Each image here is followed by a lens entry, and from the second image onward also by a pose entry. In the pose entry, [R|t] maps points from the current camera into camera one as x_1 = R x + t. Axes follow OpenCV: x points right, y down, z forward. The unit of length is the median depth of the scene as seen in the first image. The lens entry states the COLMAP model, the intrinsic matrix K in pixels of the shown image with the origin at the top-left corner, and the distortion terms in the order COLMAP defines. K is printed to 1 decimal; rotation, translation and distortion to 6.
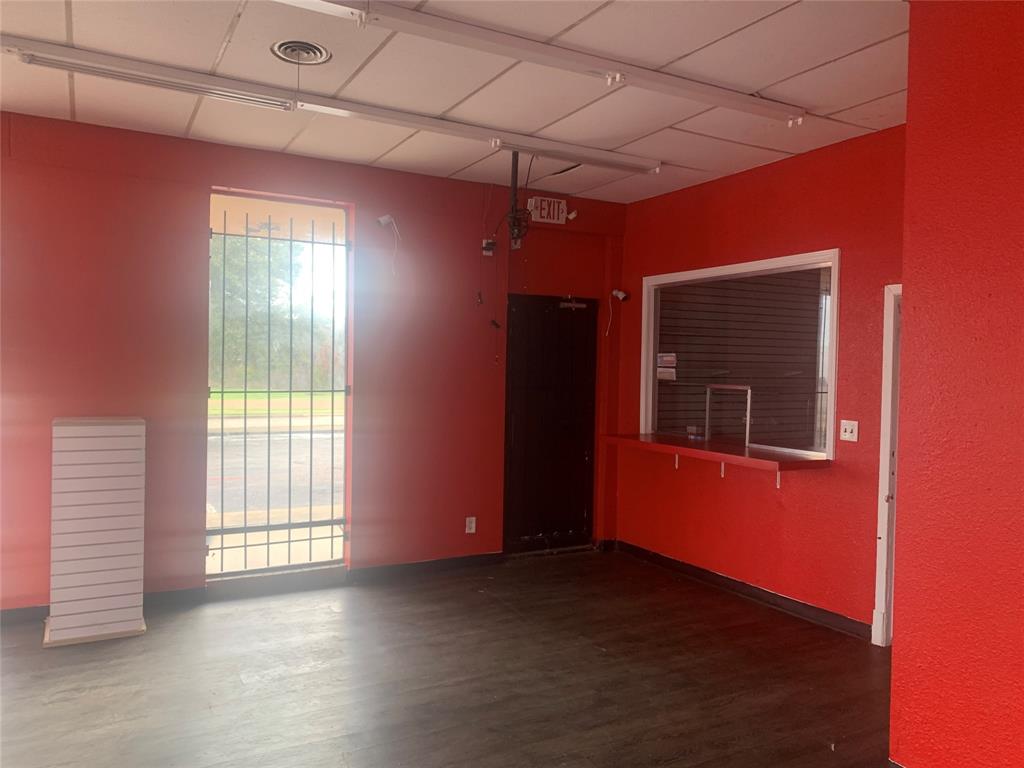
lens RADIAL K [[774.4, 0, 512.6], [0, 774.4, 382.9], [0, 0, 1]] dist [0.037348, -0.040534]
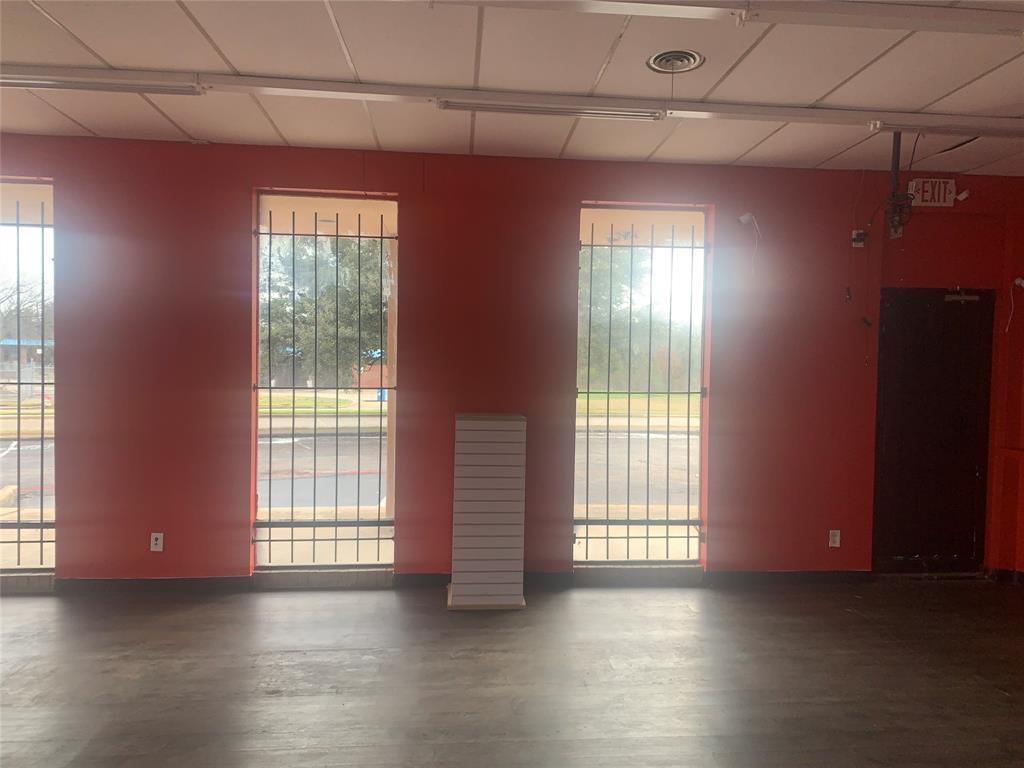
lens RADIAL K [[774.4, 0, 521.3], [0, 774.4, 386.4], [0, 0, 1]] dist [0.037348, -0.040534]
pose [[0.916342, 0.008362, -0.400310, -0.031651], [-0.007428, 0.999965, 0.003883, 0.000235], [0.400328, -0.000584, 0.916372, -0.013892]]
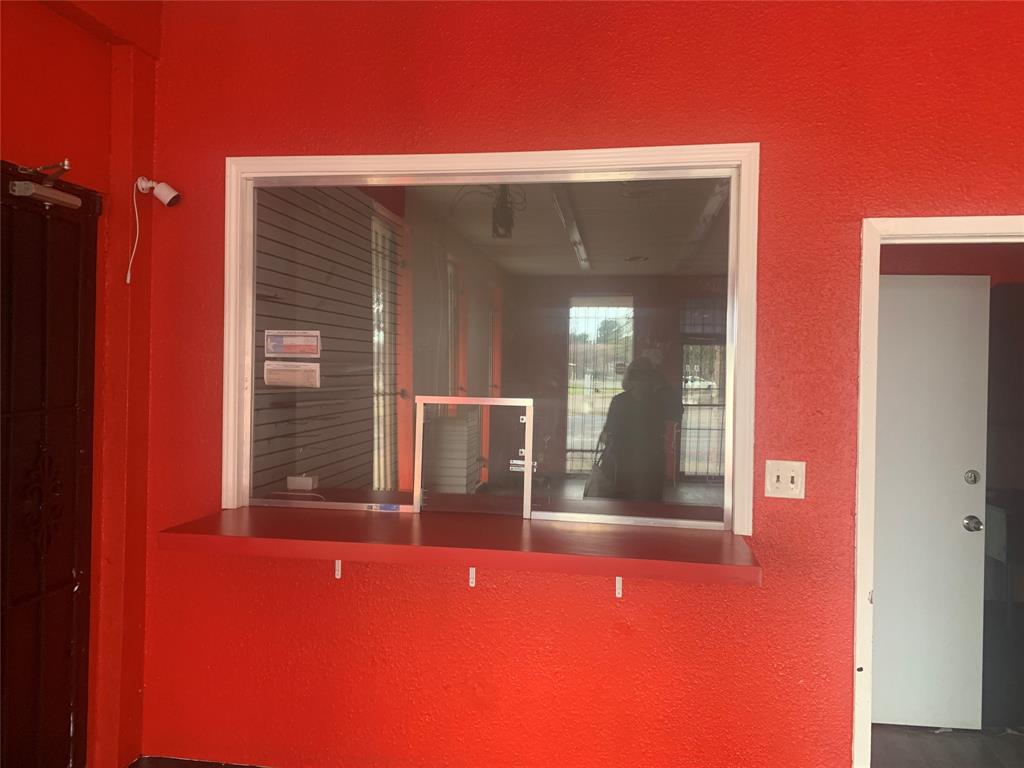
lens RADIAL K [[774.4, 0, 508.7], [0, 774.4, 379.3], [0, 0, 1]] dist [0.037348, -0.040534]
pose [[0.619162, -0.017672, 0.785064, -0.106426], [0.009649, 0.999842, 0.014897, -0.017435], [-0.785204, -0.001649, 0.619235, 0.746848]]
